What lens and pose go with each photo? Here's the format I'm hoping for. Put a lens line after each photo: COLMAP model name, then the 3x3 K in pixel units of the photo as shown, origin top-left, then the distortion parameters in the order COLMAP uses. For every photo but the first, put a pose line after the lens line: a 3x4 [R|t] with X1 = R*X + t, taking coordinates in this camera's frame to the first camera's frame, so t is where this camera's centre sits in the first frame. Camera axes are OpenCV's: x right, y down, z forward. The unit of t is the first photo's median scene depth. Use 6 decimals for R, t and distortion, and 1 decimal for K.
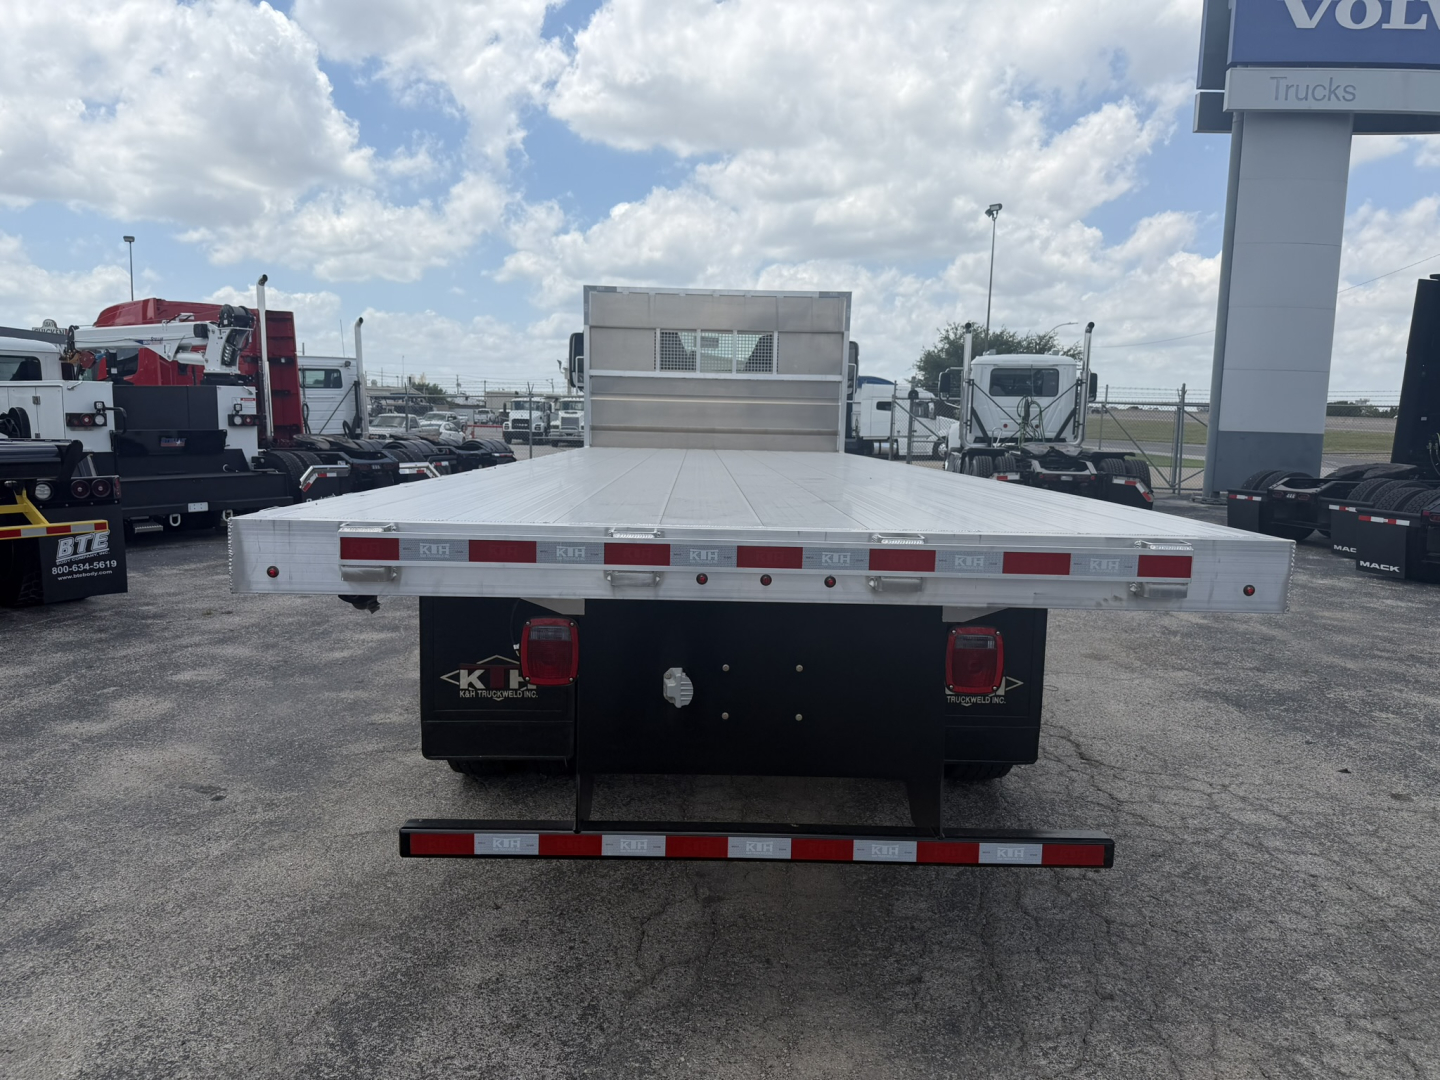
lens RADIAL K [[1074.9, 0, 713.0], [0, 1074.9, 522.5], [0, 0, 1]] dist [0.063833, -0.089779]
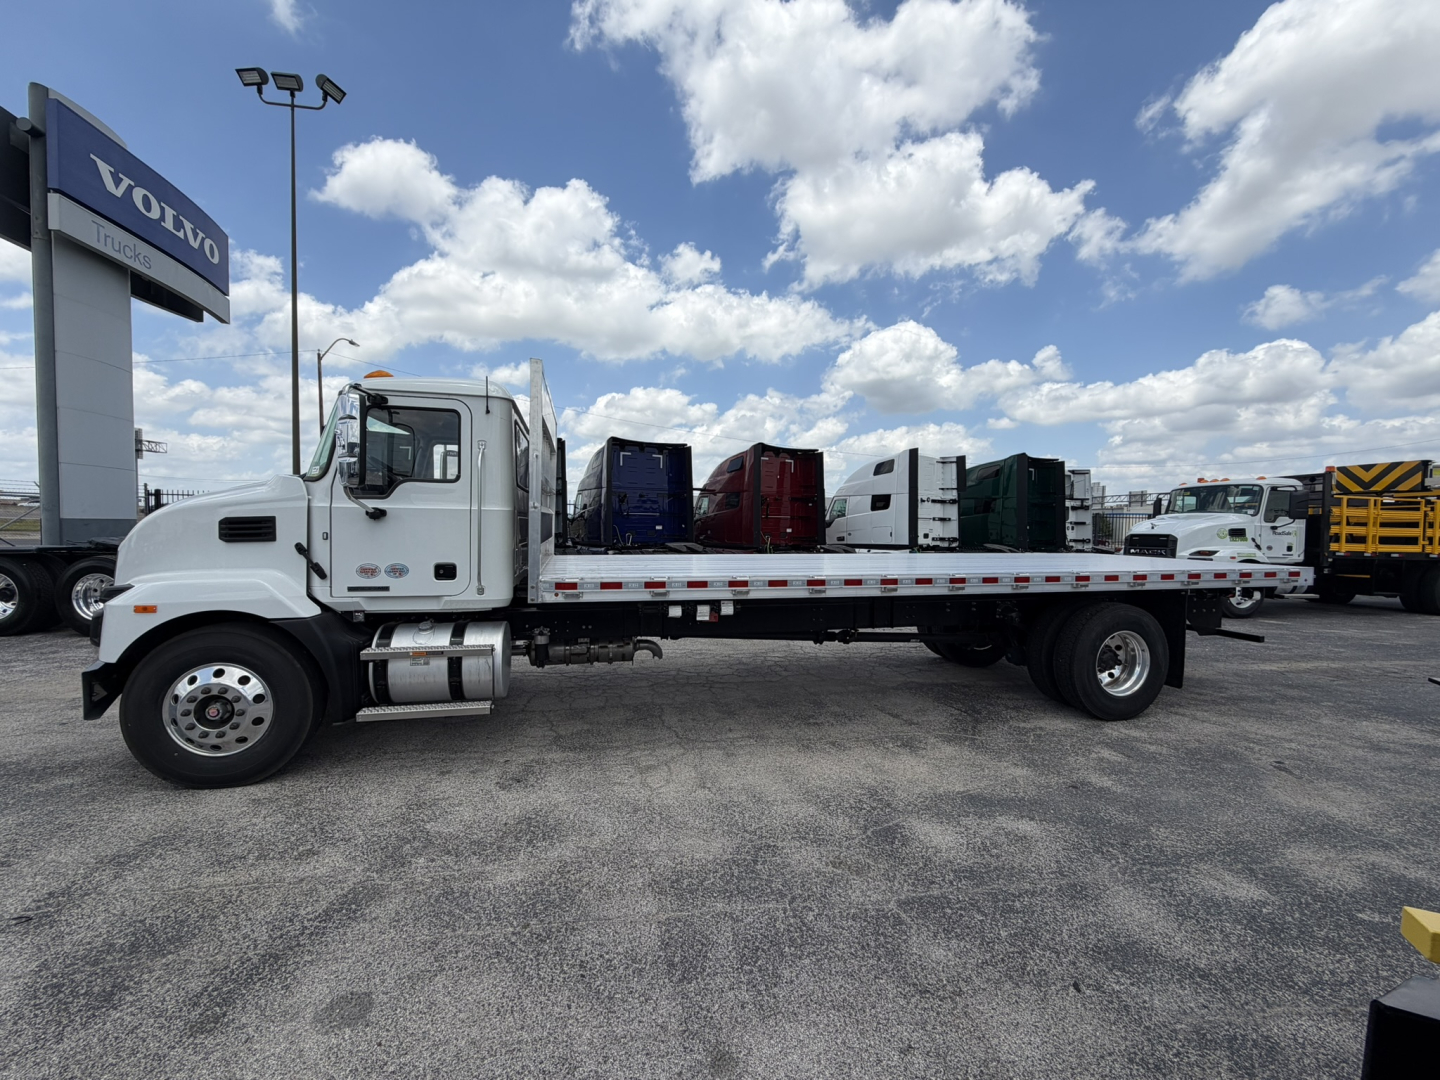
lens RADIAL K [[569.4, 0, 714.9], [0, 569.4, 542.4], [0, 0, 1]] dist [-0.004426, 0.000089]
pose [[-0.231672, -0.068830, 0.970356, -0.868482], [0.073126, 0.993439, 0.087926, -0.200347], [-0.970041, 0.091329, -0.225119, 1.609309]]
